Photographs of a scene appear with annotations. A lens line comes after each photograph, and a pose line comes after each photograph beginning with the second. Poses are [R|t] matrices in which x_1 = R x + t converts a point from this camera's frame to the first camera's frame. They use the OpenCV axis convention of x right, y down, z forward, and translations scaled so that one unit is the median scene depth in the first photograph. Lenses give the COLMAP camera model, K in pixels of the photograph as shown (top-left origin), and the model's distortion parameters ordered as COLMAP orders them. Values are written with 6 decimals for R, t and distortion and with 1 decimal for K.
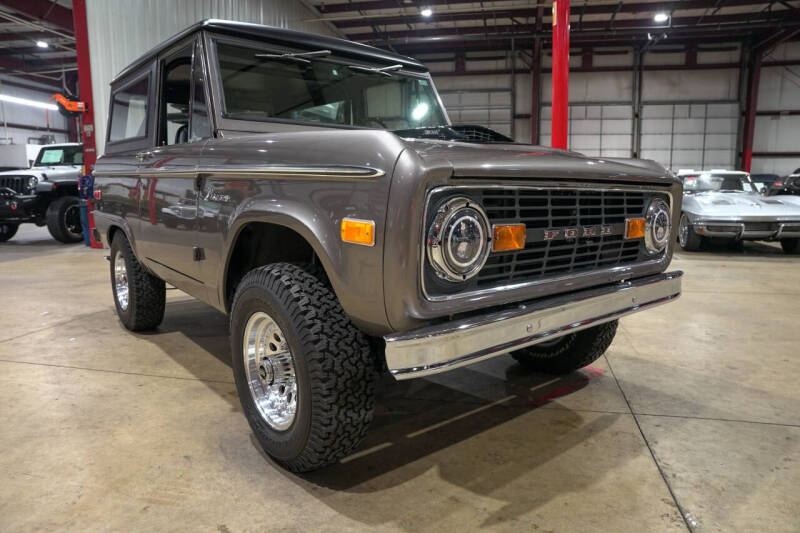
lens RADIAL K [[548.8, 0, 399.5], [0, 548.8, 263.0], [0, 0, 1]] dist [-0.145810, 0.116881]
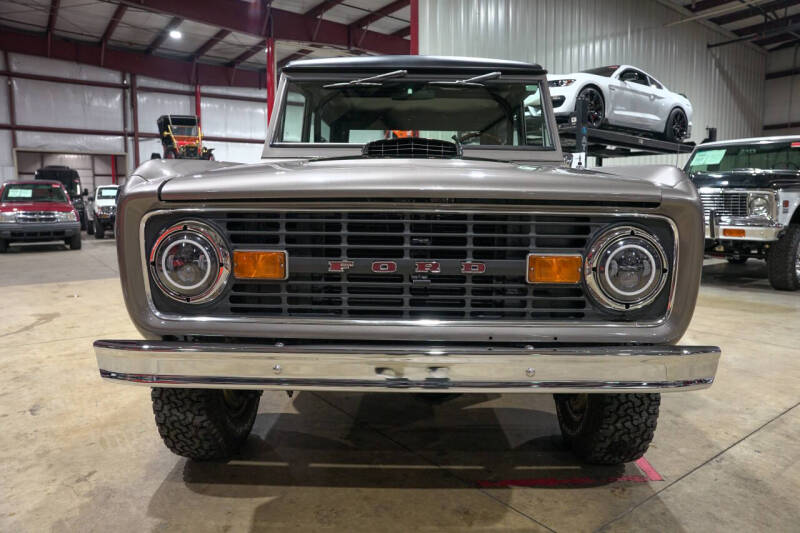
lens RADIAL K [[548.8, 0, 399.5], [0, 548.8, 263.0], [0, 0, 1]] dist [-0.145810, 0.116881]
pose [[0.752920, 0.069782, -0.654402, 0.678956], [-0.091703, 0.995786, 0.000678, -0.050241], [0.651692, 0.059500, 0.756146, 0.326876]]
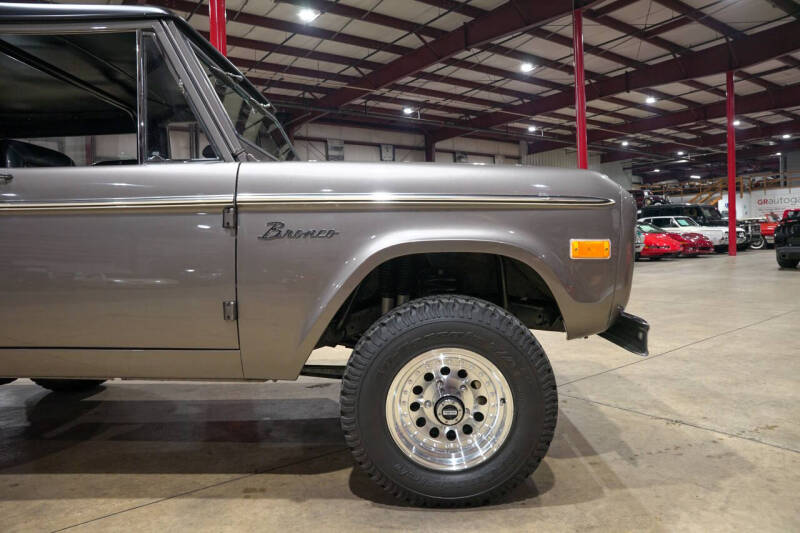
lens RADIAL K [[552.3, 0, 400.0], [0, 552.3, 257.7], [0, 0, 1]] dist [-0.152849, 0.124377]
pose [[0.658278, -0.043502, 0.751517, -0.809347], [0.133167, 0.989313, -0.059379, -0.014128], [-0.740902, 0.139166, 0.657036, 0.327656]]
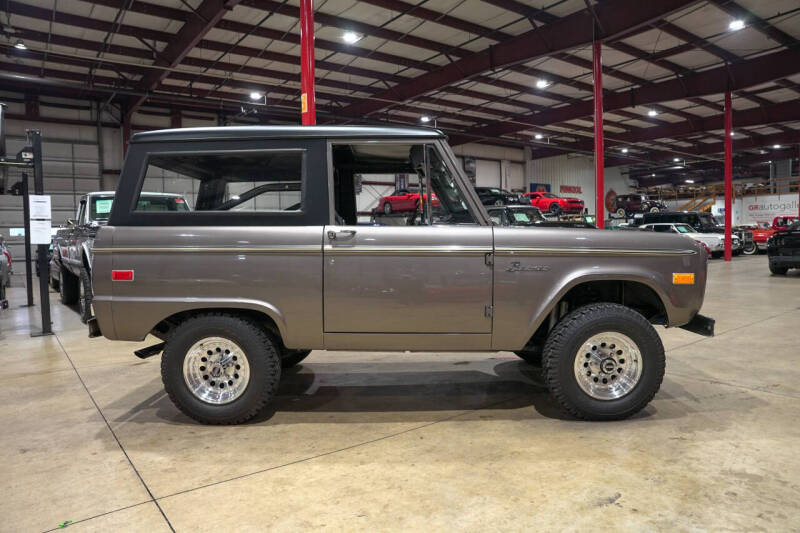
lens RADIAL K [[548.8, 0, 399.5], [0, 548.8, 263.0], [0, 0, 1]] dist [-0.145810, 0.116881]
pose [[0.648206, -0.048031, 0.759949, -1.582466], [0.121864, 0.991689, -0.041267, -0.110348], [-0.751650, 0.119360, 0.648672, 0.286429]]
